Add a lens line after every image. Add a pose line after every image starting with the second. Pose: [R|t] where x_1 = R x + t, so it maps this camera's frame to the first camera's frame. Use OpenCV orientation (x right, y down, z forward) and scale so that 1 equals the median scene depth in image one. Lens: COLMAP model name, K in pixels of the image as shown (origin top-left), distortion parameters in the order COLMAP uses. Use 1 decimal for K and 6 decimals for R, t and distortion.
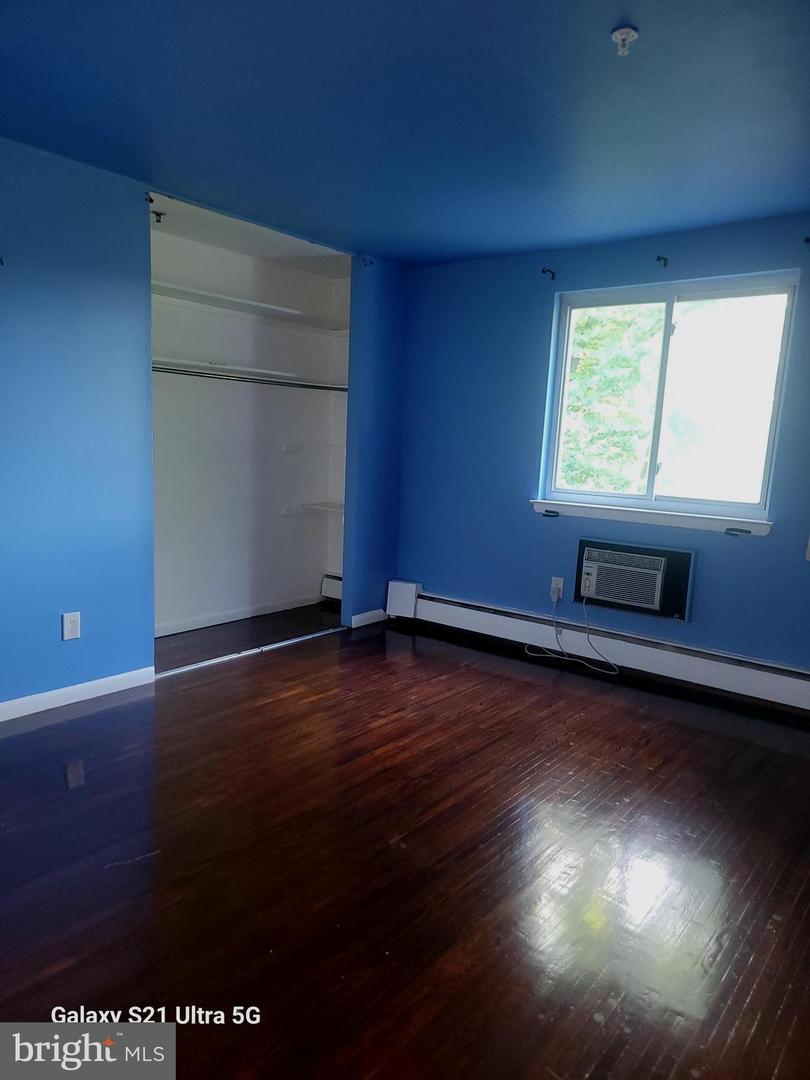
lens RADIAL K [[767.3, 0, 415.1], [0, 767.3, 540.1], [0, 0, 1]] dist [0.114028, -0.056849]
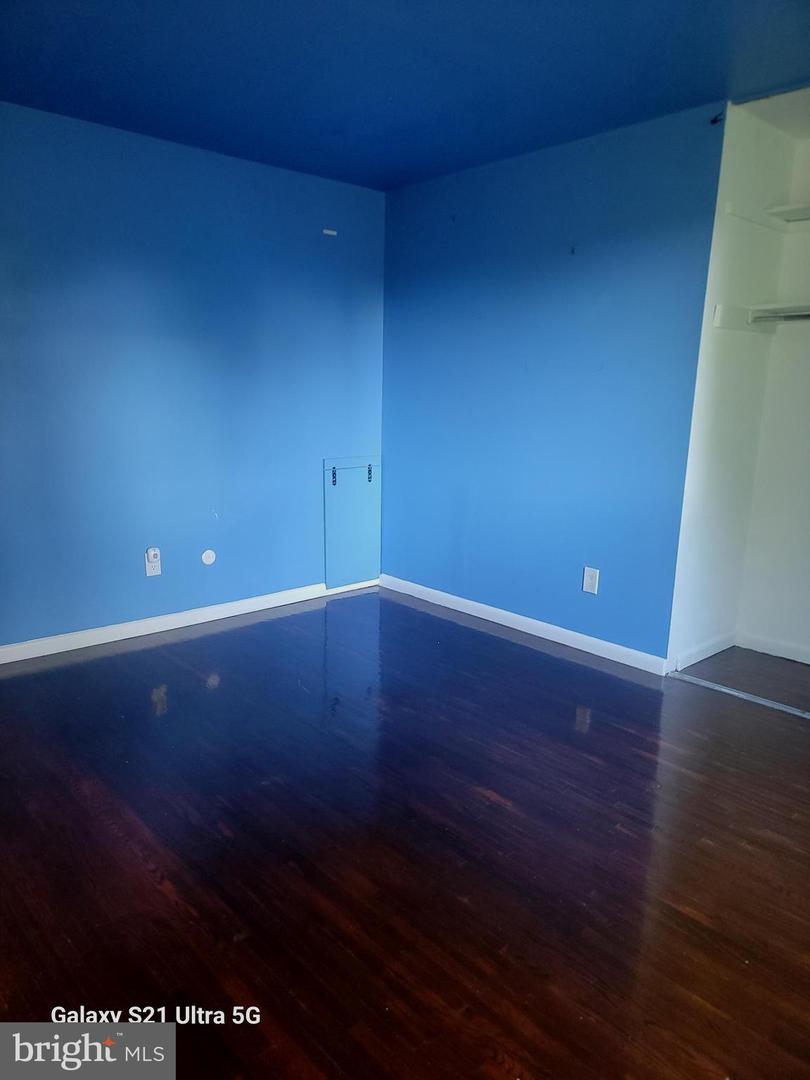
lens RADIAL K [[767.3, 0, 405.6], [0, 767.3, 546.9], [0, 0, 1]] dist [0.114028, -0.056849]
pose [[-0.162889, 0.166888, -0.972428, 0.570987], [-0.159862, 0.968104, 0.192924, -0.090870], [0.973607, 0.186879, -0.131014, 0.796305]]
